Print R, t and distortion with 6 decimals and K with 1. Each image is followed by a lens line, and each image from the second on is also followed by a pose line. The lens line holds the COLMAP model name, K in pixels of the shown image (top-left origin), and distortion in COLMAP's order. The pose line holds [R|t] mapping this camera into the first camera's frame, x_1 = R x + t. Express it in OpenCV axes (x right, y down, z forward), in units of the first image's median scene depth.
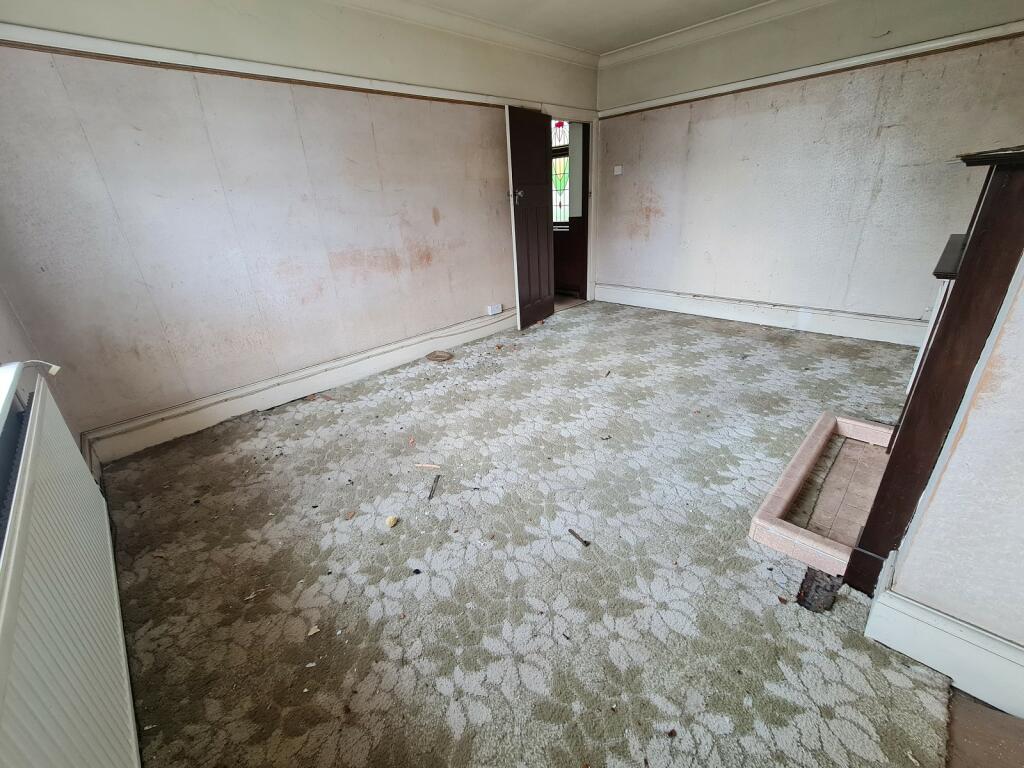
lens RADIAL K [[421.8, 0, 510.7], [0, 421.8, 376.7], [0, 0, 1]] dist [-0.006472, 0.001731]
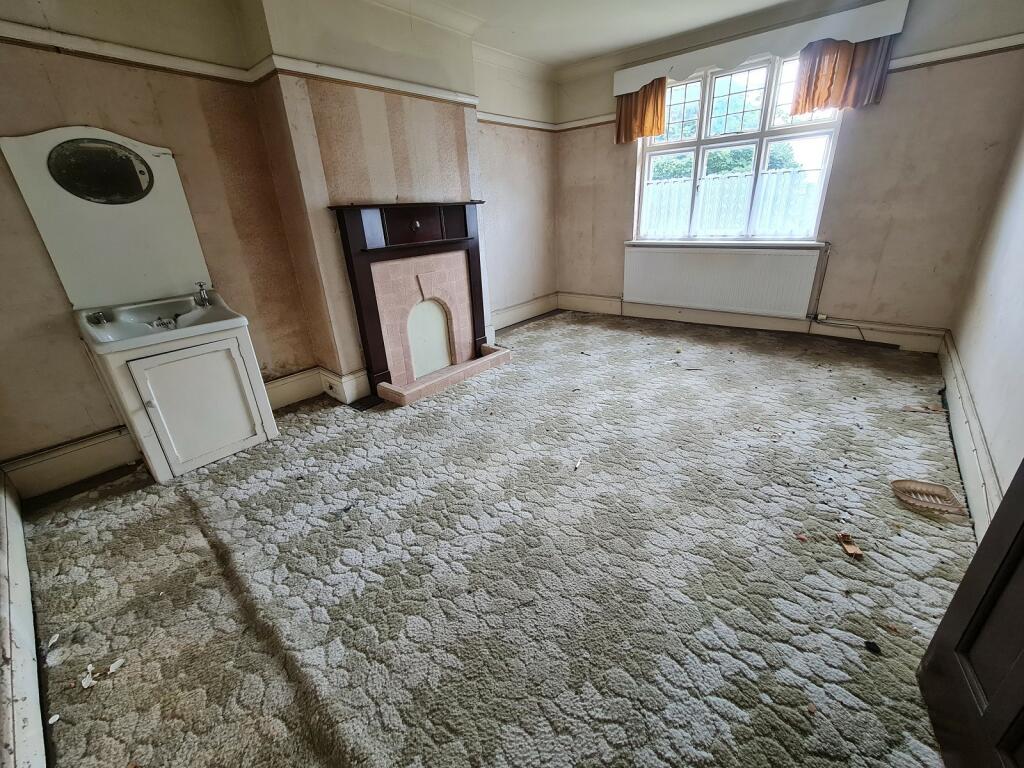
lens RADIAL K [[421.8, 0, 508.9], [0, 421.8, 383.7], [0, 0, 1]] dist [-0.006472, 0.001731]
pose [[-0.990798, 0.129944, -0.037876, 0.430796], [0.063760, 0.694932, 0.716243, -0.724214], [0.119393, 0.707237, -0.696823, 1.685483]]
